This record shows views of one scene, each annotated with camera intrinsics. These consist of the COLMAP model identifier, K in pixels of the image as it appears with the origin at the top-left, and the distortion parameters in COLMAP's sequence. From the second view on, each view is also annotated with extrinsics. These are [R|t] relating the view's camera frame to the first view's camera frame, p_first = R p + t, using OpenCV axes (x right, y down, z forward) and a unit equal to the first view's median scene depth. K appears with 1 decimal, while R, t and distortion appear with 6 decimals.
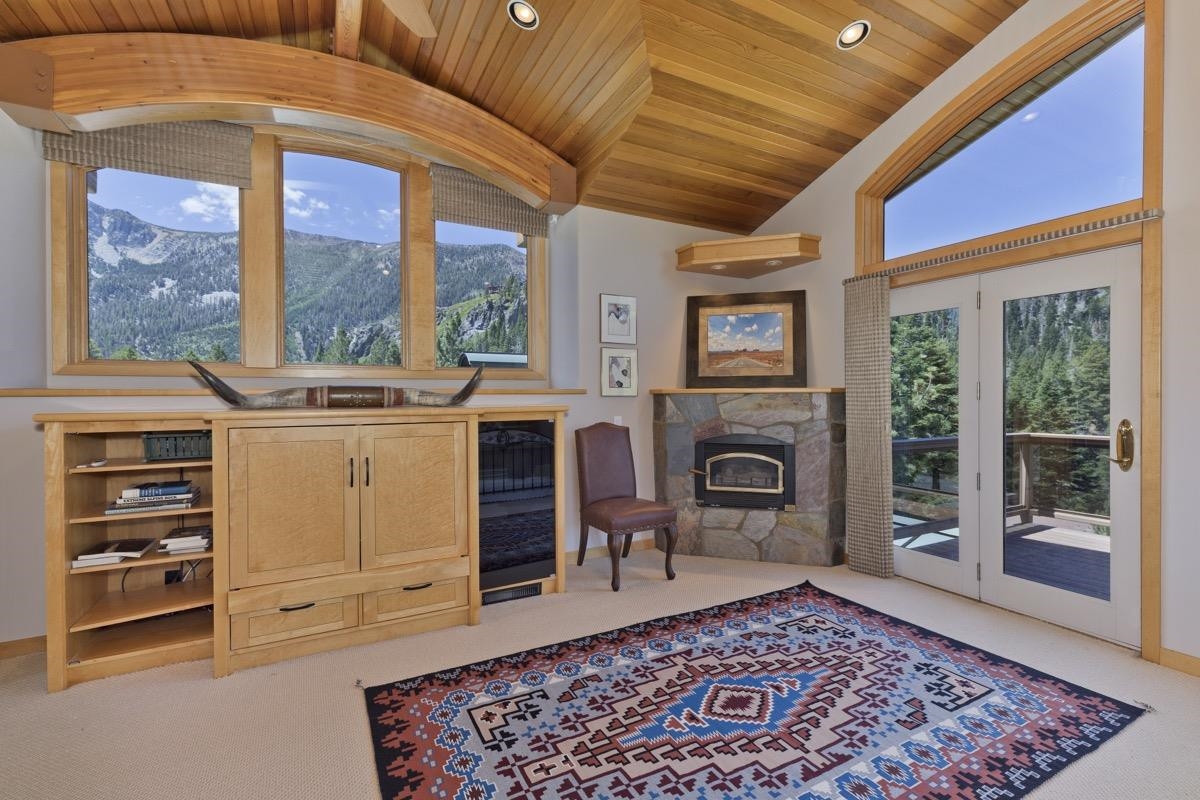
lens RADIAL K [[535.3, 0, 604.5], [0, 535.3, 402.8], [0, 0, 1]] dist [0.005374, -0.000631]
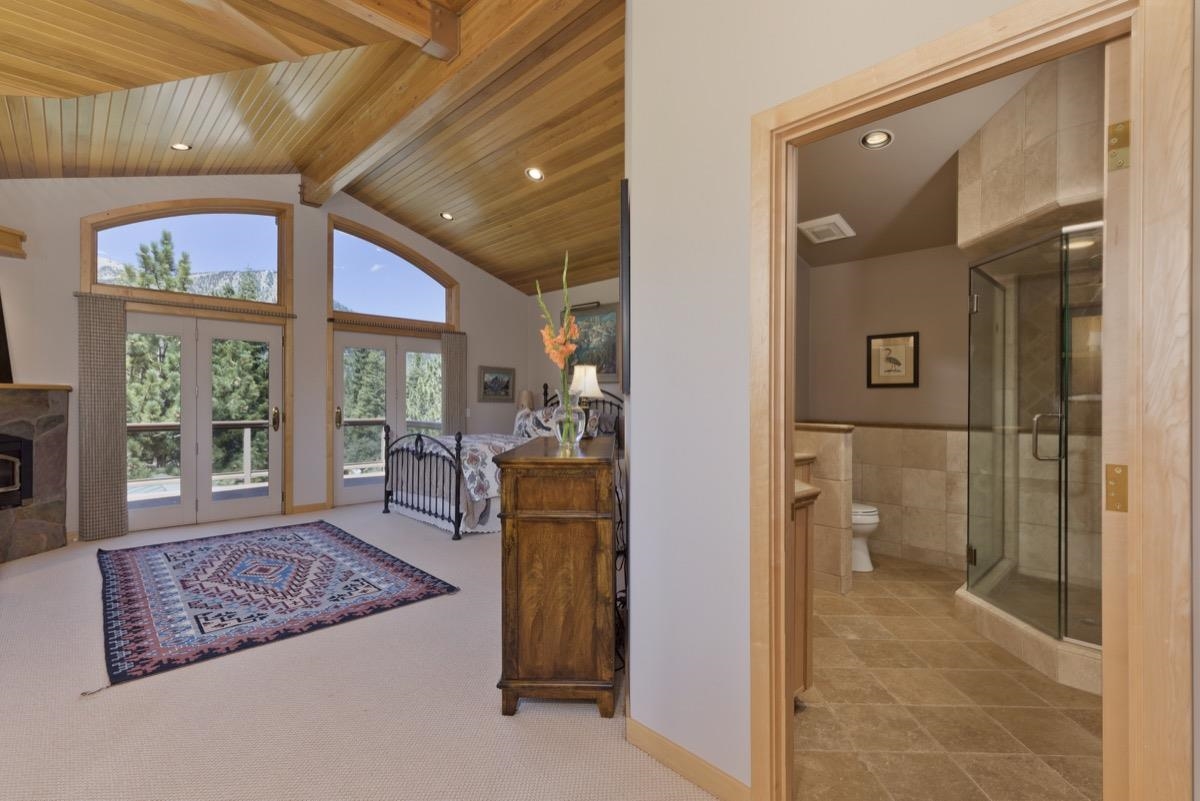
lens RADIAL K [[535.3, 0, 608.5], [0, 535.3, 421.1], [0, 0, 1]] dist [0.005374, -0.000631]
pose [[-0.285710, -0.035460, 0.957660, -1.710472], [0.003506, 0.999270, 0.038046, 0.010895], [-0.958310, 0.014228, -0.285377, 0.408474]]
